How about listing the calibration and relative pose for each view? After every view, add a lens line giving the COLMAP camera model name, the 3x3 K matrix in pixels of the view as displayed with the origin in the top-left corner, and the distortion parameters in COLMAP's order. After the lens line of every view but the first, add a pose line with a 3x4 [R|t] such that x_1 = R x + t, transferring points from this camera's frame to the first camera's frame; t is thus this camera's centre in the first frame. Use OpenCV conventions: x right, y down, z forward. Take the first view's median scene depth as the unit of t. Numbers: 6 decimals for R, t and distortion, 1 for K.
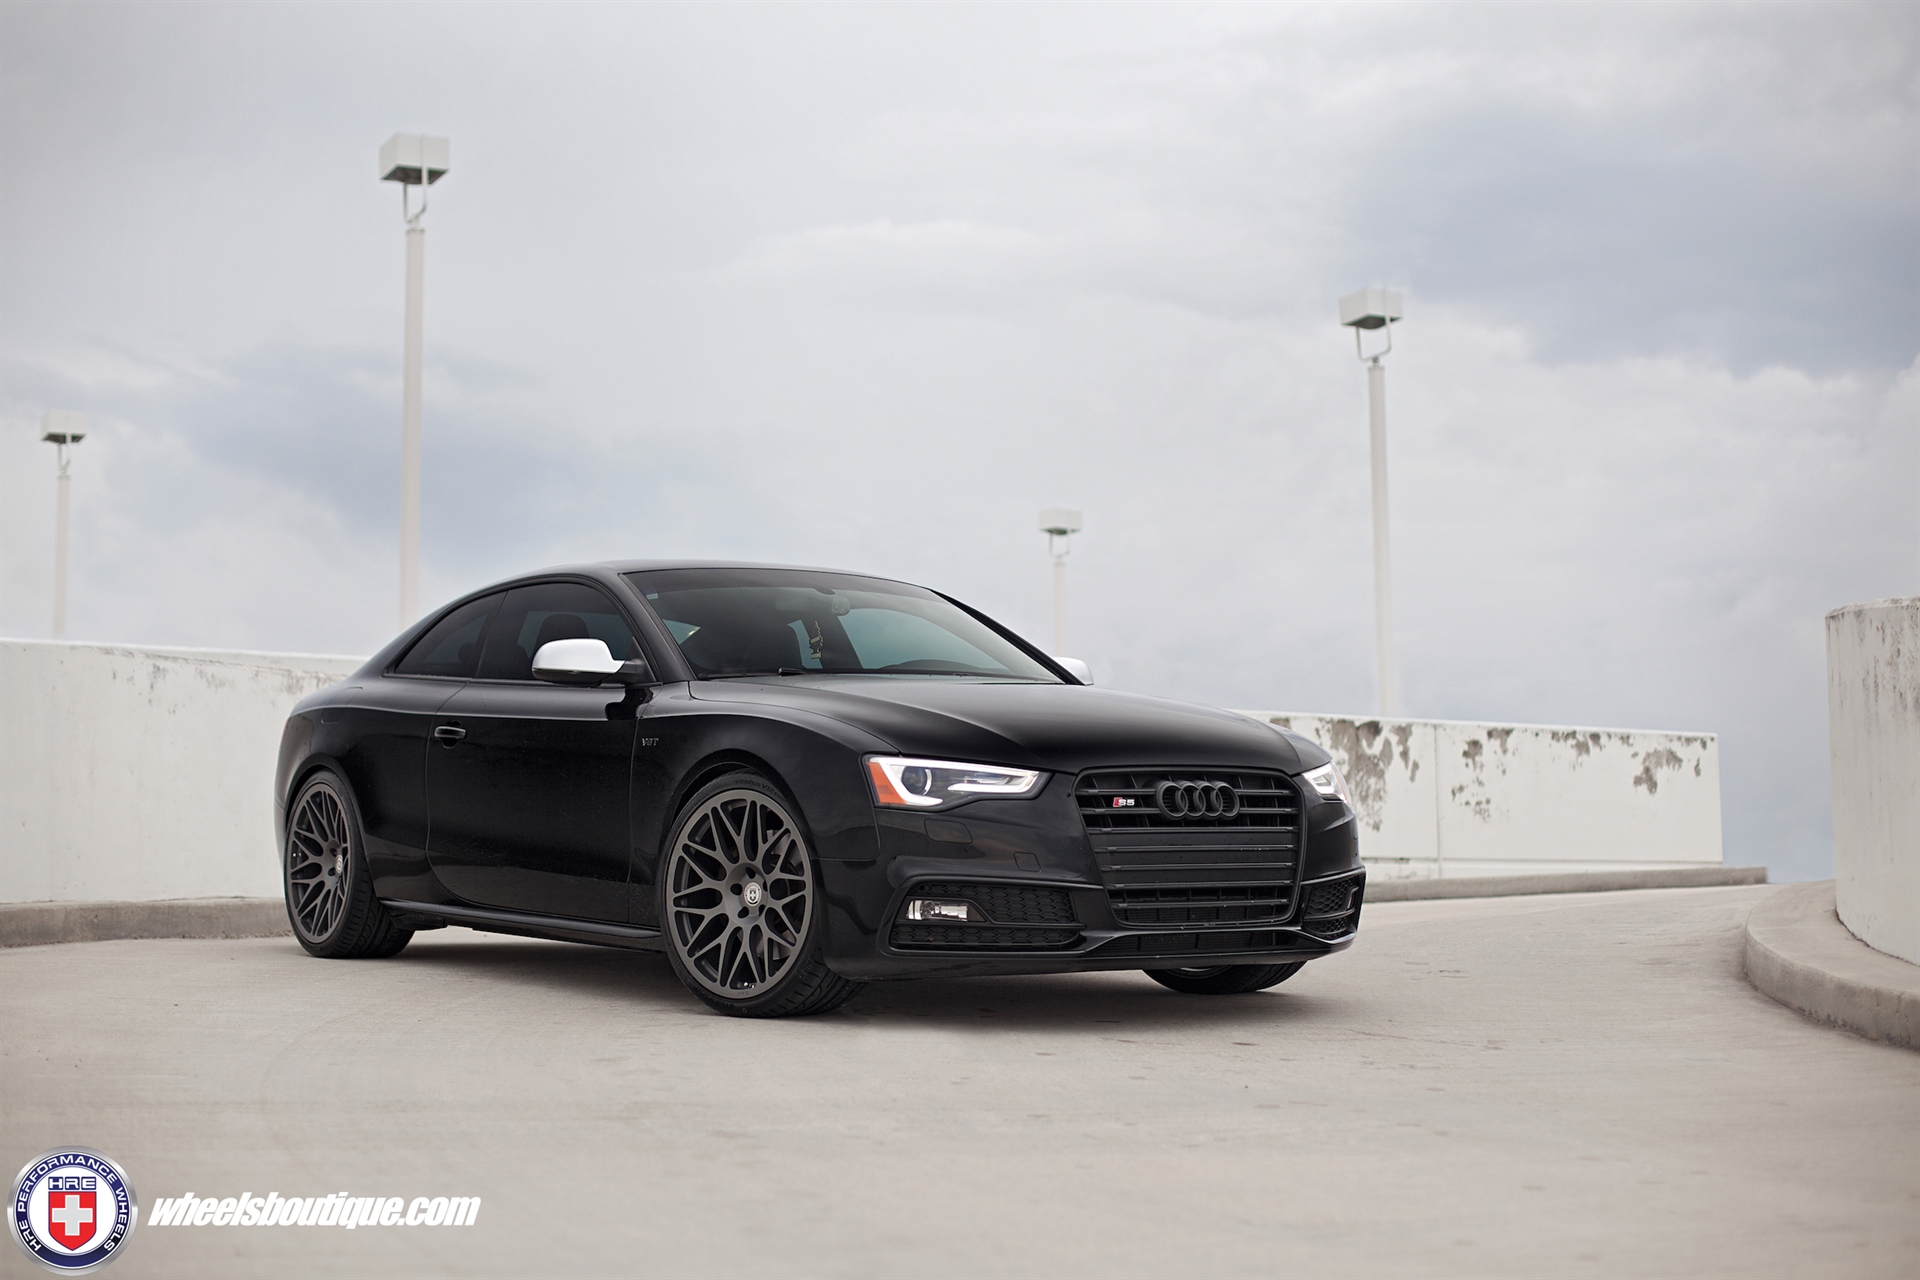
lens RADIAL K [[2788.1, 0, 960.0], [0, 2788.1, 640.0], [0, 0, 1]] dist [0.007627, -1.734947]
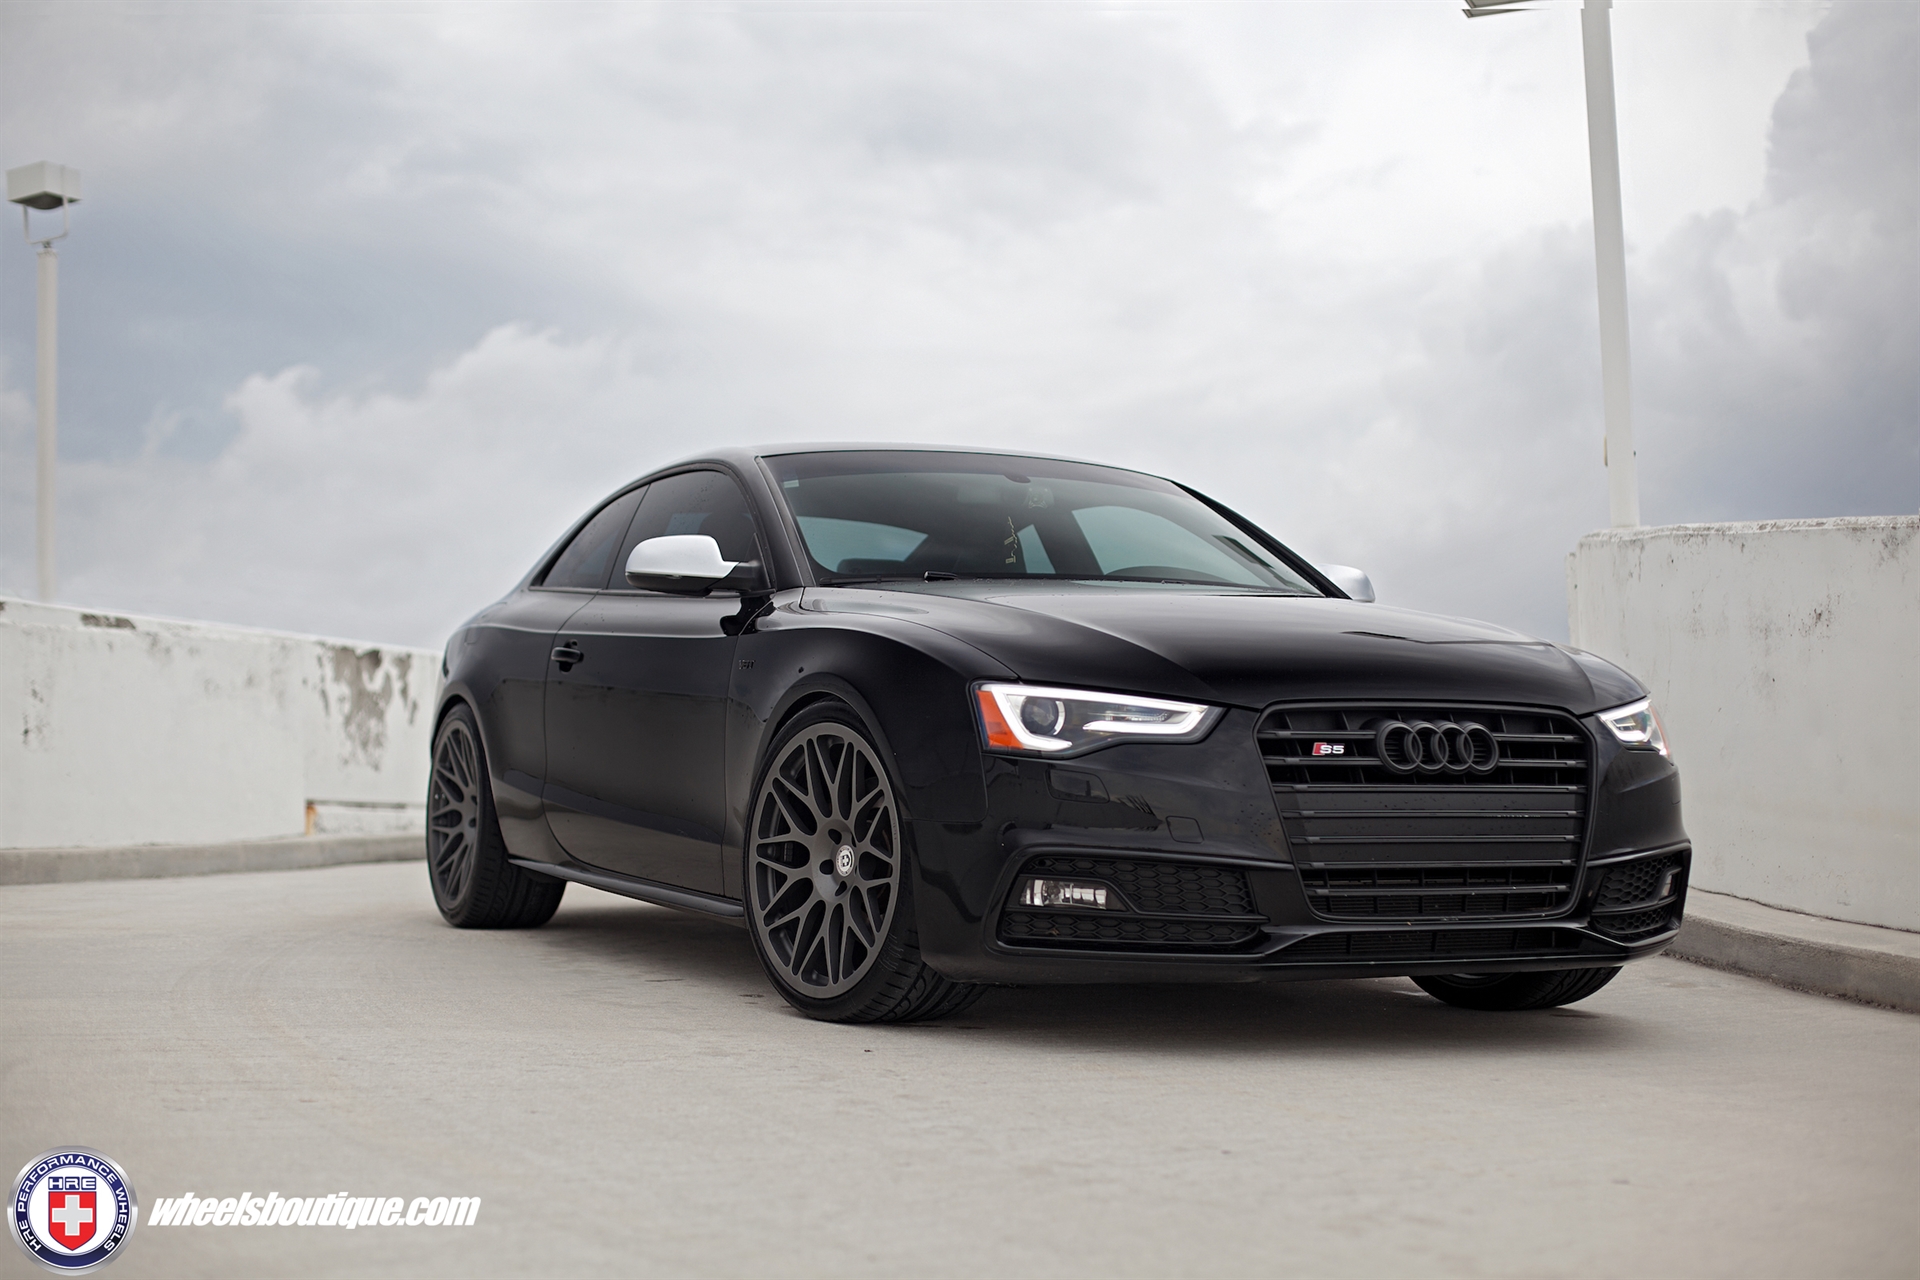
lens RADIAL K [[2788.1, 0, 960.0], [0, 2788.1, 640.0], [0, 0, 1]] dist [0.007627, -1.734947]
pose [[0.984969, 0.006295, -0.172617, 0.088358], [-0.002968, 0.999805, 0.019525, 0.015770], [0.172707, -0.018720, 0.984795, 0.267695]]
